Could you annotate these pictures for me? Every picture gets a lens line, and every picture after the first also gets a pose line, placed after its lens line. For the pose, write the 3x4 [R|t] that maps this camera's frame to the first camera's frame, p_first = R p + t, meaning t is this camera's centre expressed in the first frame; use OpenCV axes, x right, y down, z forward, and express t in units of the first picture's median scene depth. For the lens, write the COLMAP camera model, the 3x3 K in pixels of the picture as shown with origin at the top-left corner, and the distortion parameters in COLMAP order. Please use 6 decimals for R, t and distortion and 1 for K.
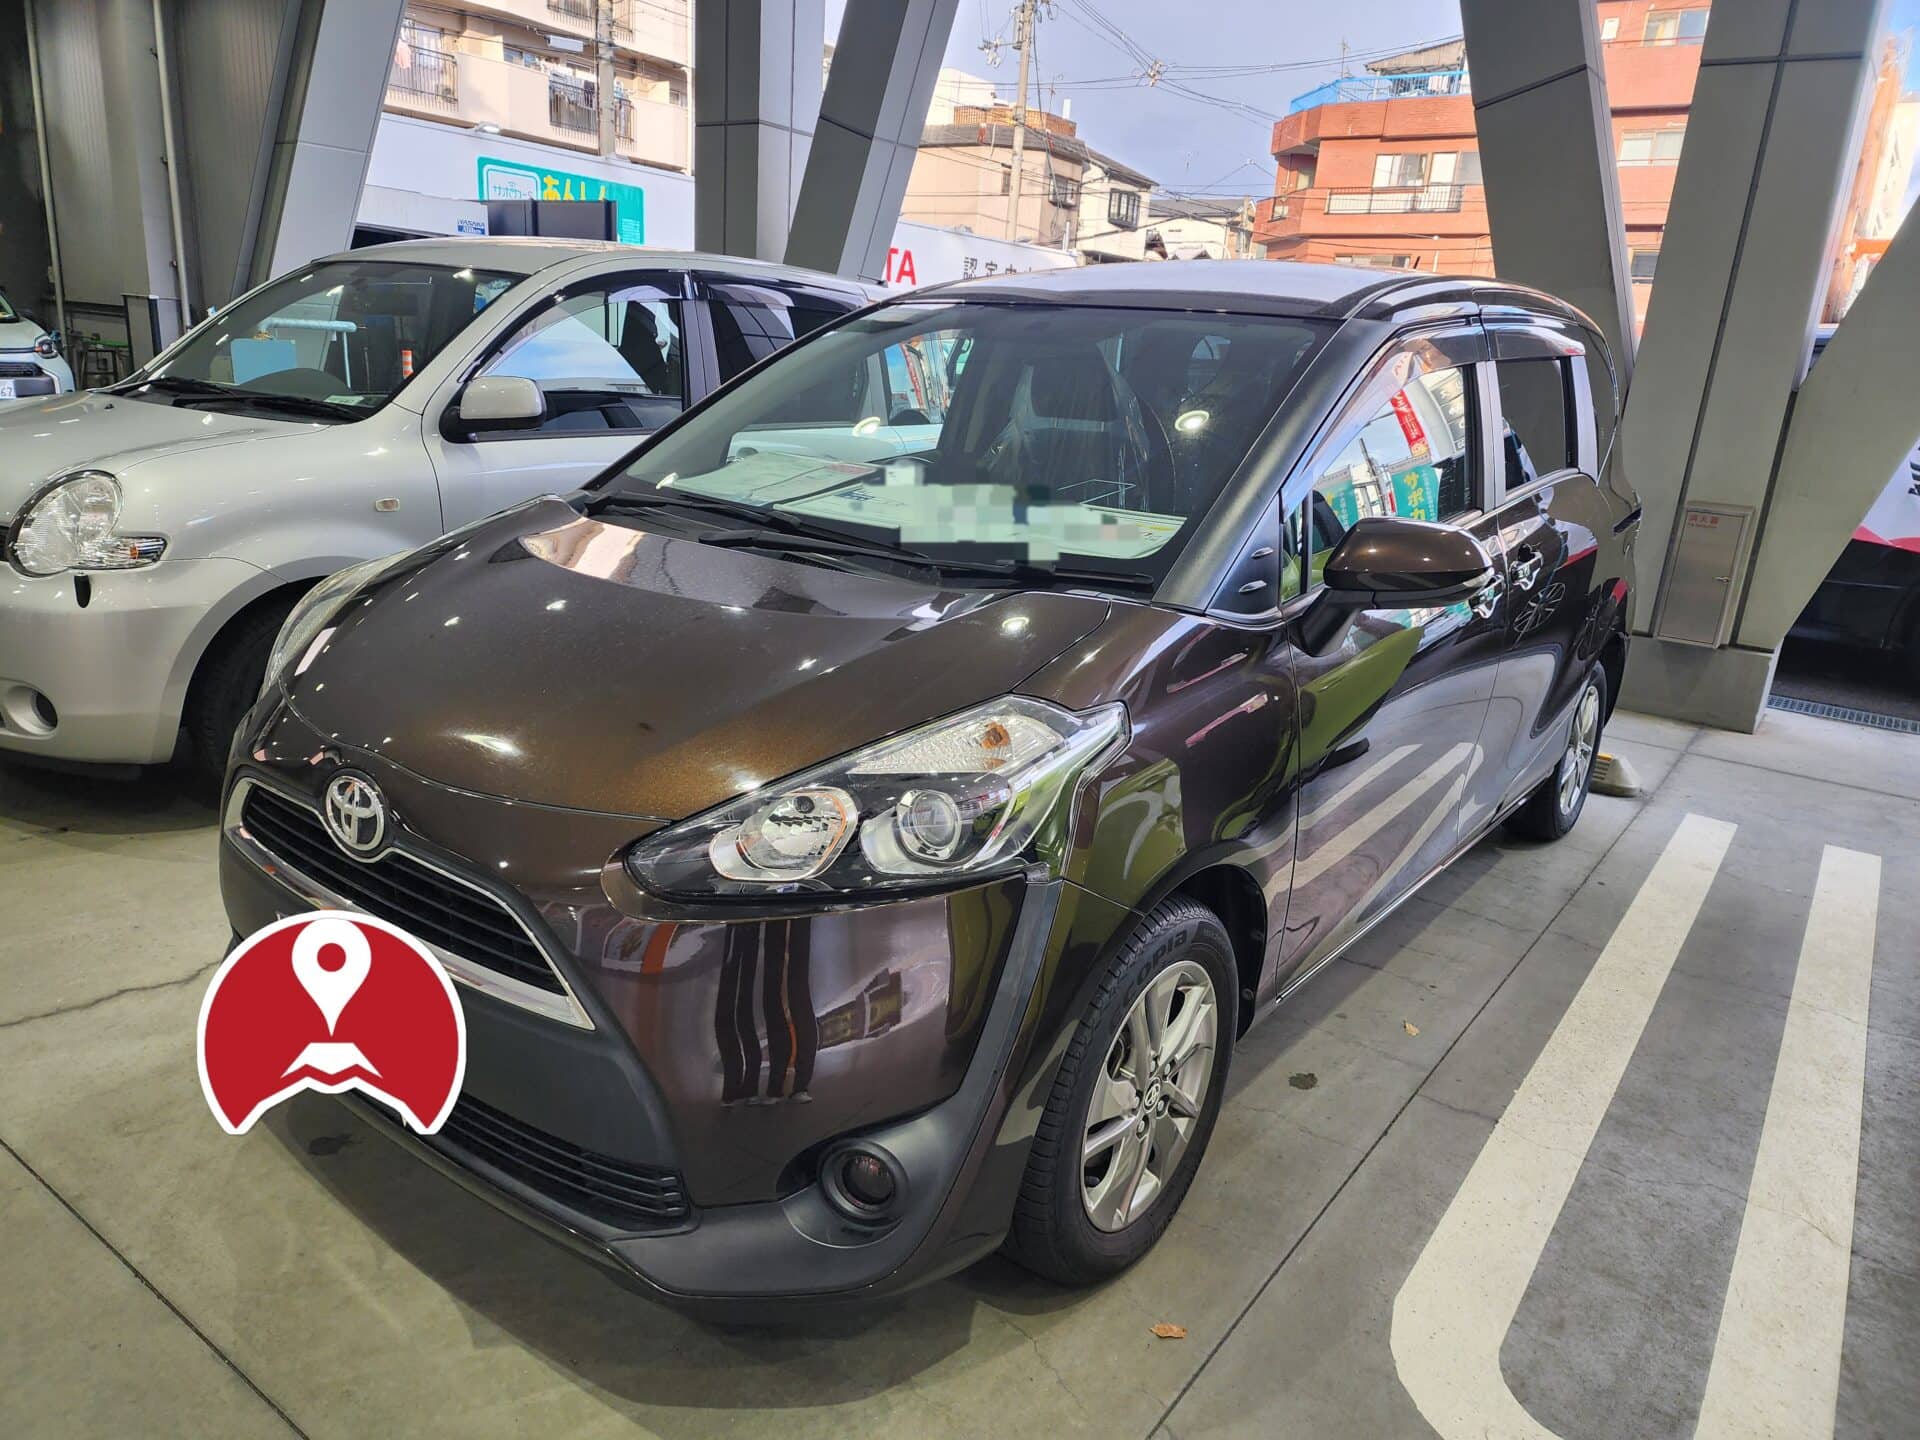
lens RADIAL K [[1260.0, 0, 960.0], [0, 1260.0, 720.0], [0, 0, 1]] dist [0.069229, -0.060781]
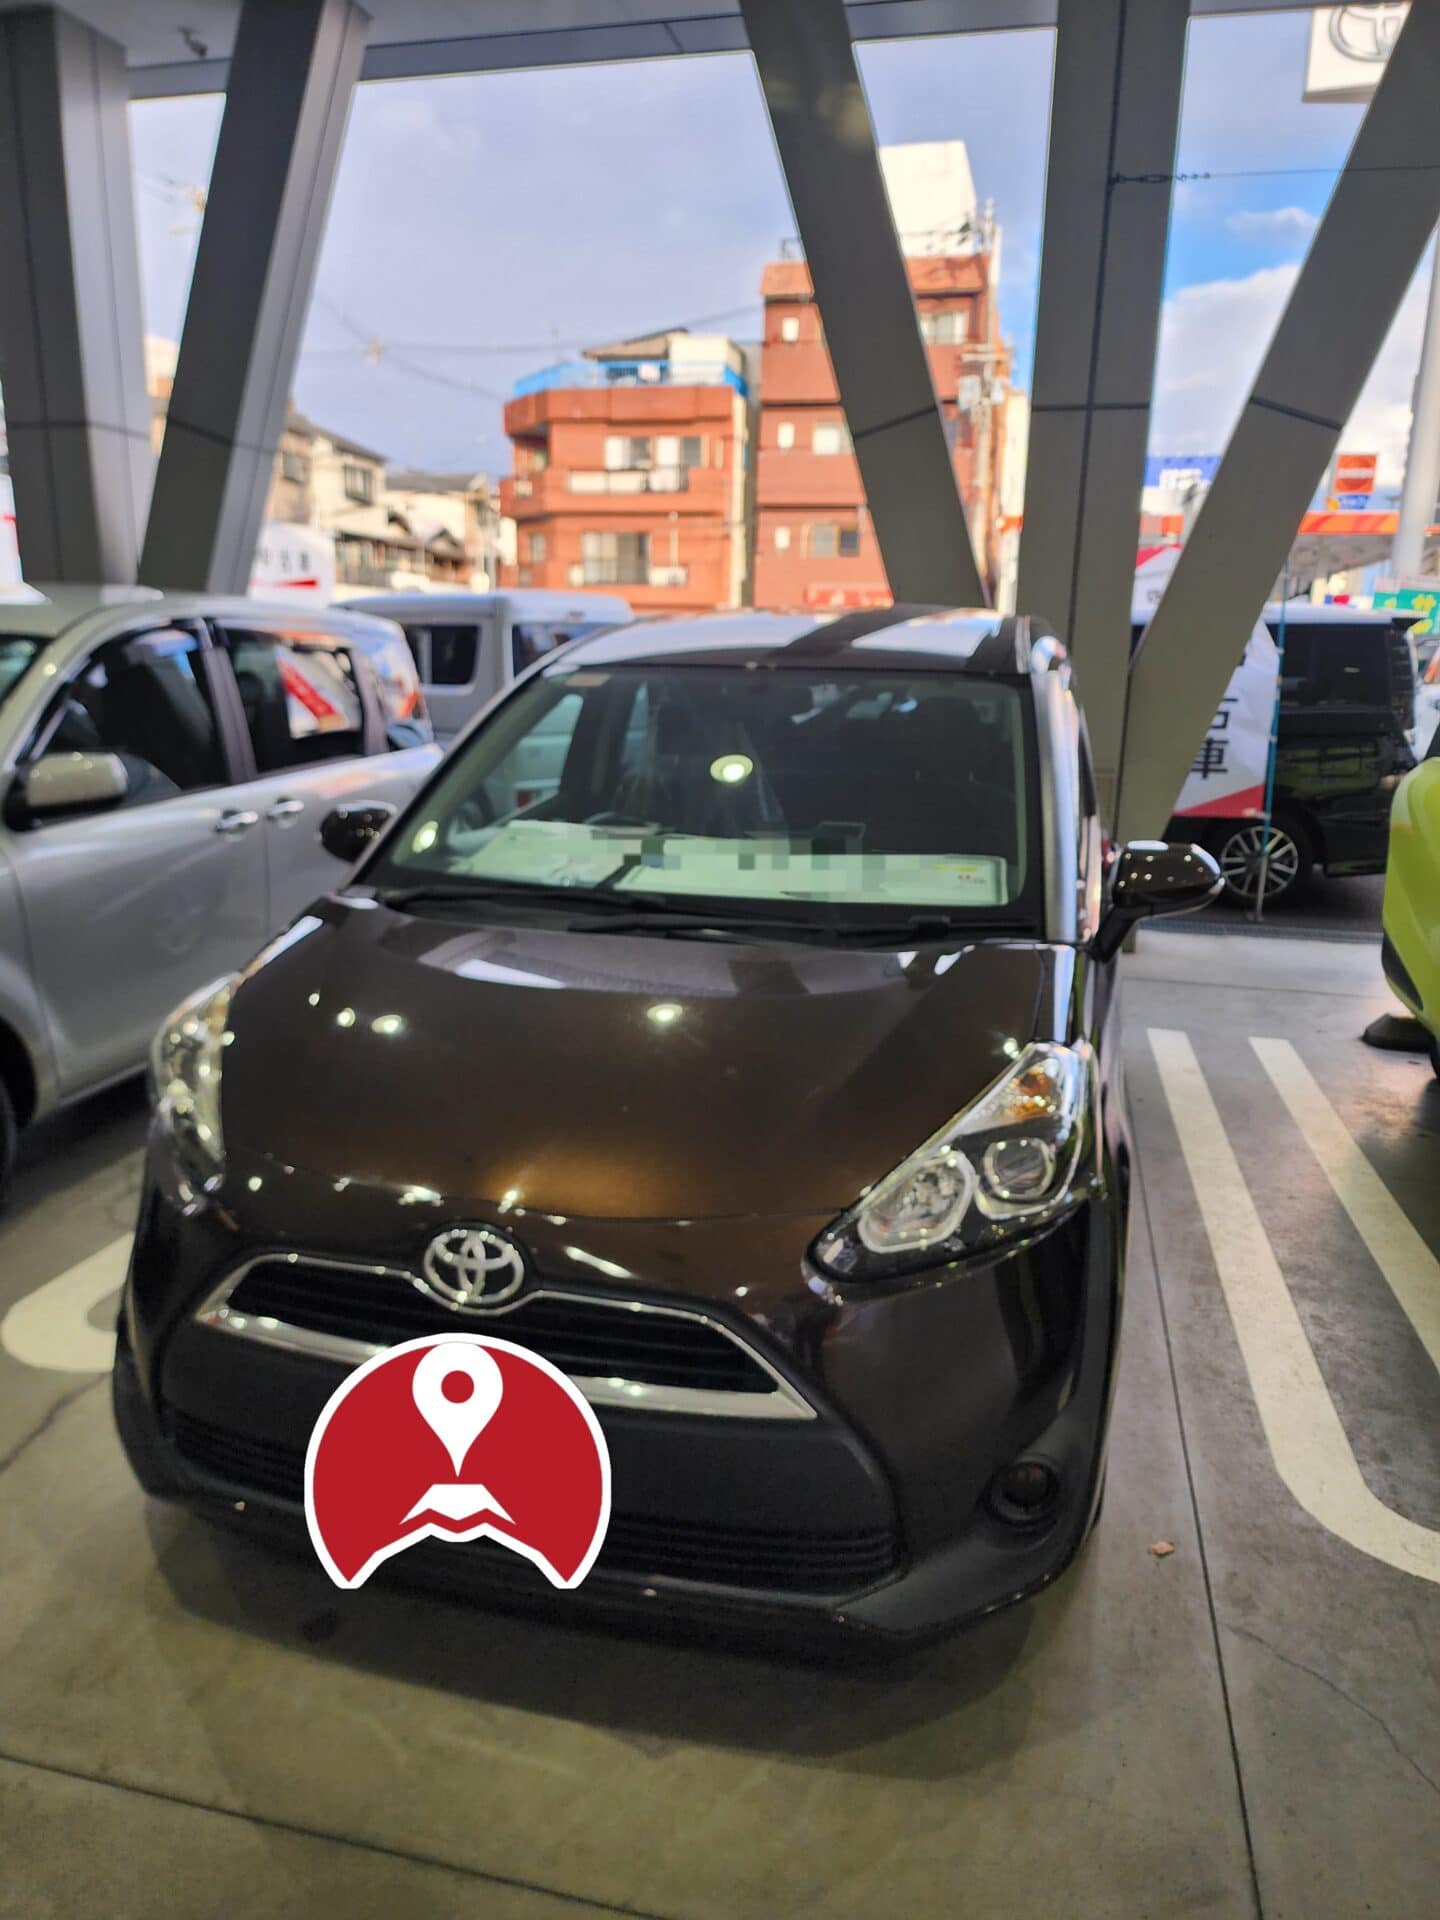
lens RADIAL K [[1286.7, 0, 720.0], [0, 1286.7, 960.0], [0, 0, 1]] dist [0.056321, -0.060551]
pose [[0.922388, -0.135506, 0.361716, -0.136774], [0.144825, 0.989456, 0.001362, -0.029494], [-0.358087, 0.051129, 0.932287, -0.002793]]
